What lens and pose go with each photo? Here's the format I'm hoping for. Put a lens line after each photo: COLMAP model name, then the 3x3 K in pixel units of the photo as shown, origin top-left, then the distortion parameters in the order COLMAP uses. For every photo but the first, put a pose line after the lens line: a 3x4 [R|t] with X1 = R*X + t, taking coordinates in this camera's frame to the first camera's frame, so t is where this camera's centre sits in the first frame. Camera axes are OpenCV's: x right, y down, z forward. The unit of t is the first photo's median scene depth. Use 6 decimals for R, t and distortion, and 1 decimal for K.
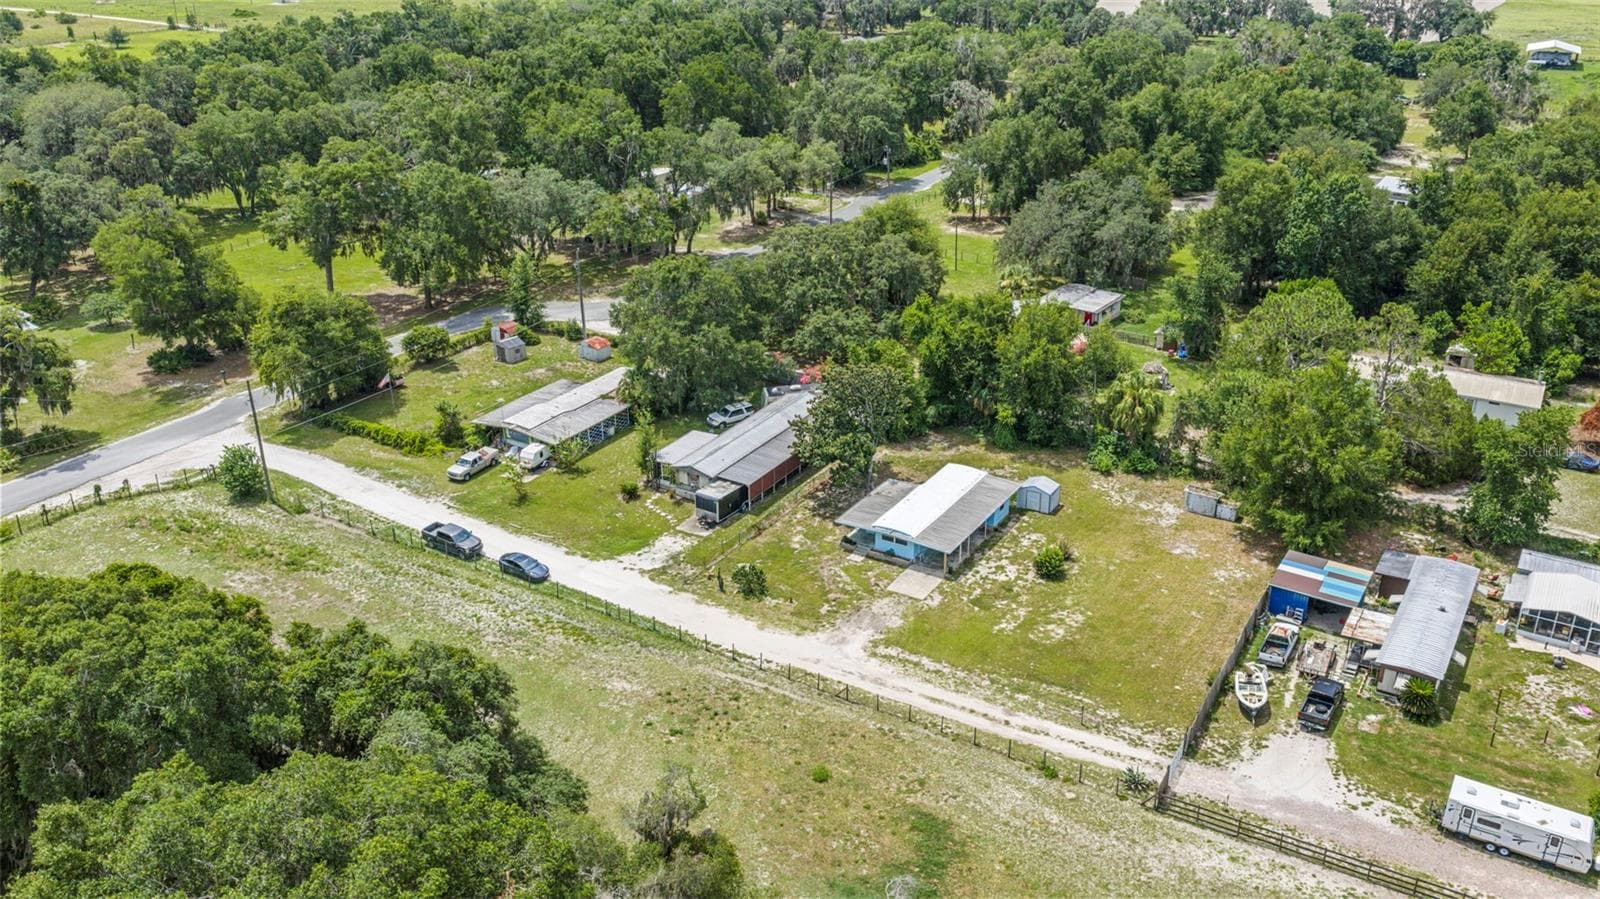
lens RADIAL K [[1302.5, 0, 802.6], [0, 1302.5, 456.4], [0, 0, 1]] dist [0.031508, -0.055859]
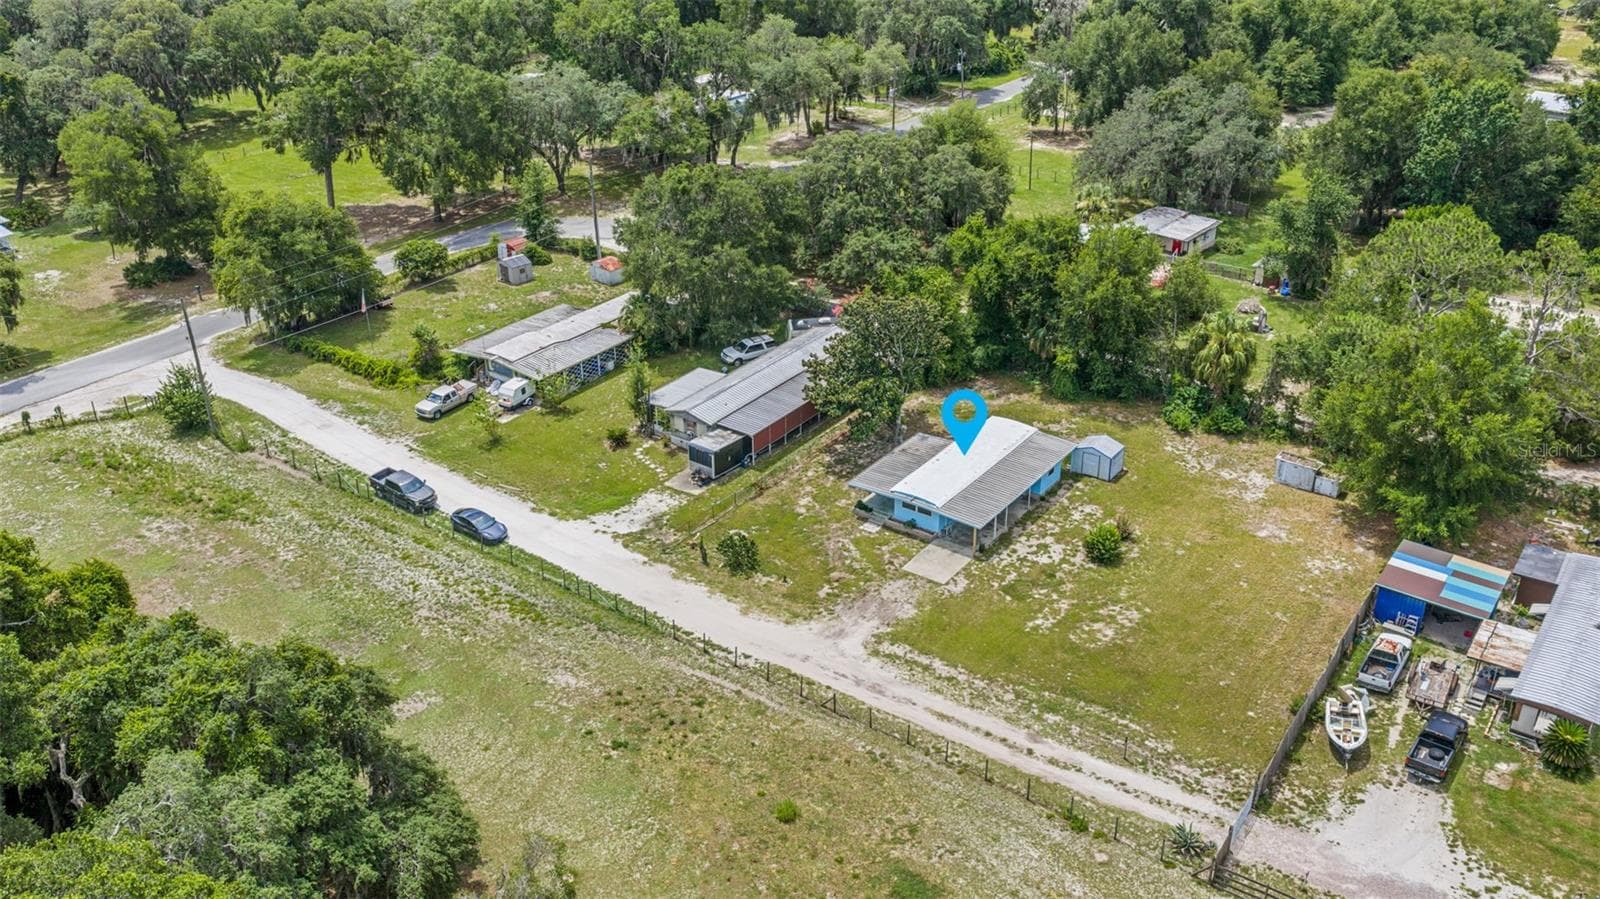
lens RADIAL K [[1302.5, 0, 802.6], [0, 1302.5, 456.4], [0, 0, 1]] dist [0.031508, -0.055859]
pose [[0.996980, 0.031948, -0.070790, 0.049027], [-0.027902, 0.997960, 0.057420, -0.013234], [0.072480, -0.055272, 0.995837, 0.145627]]
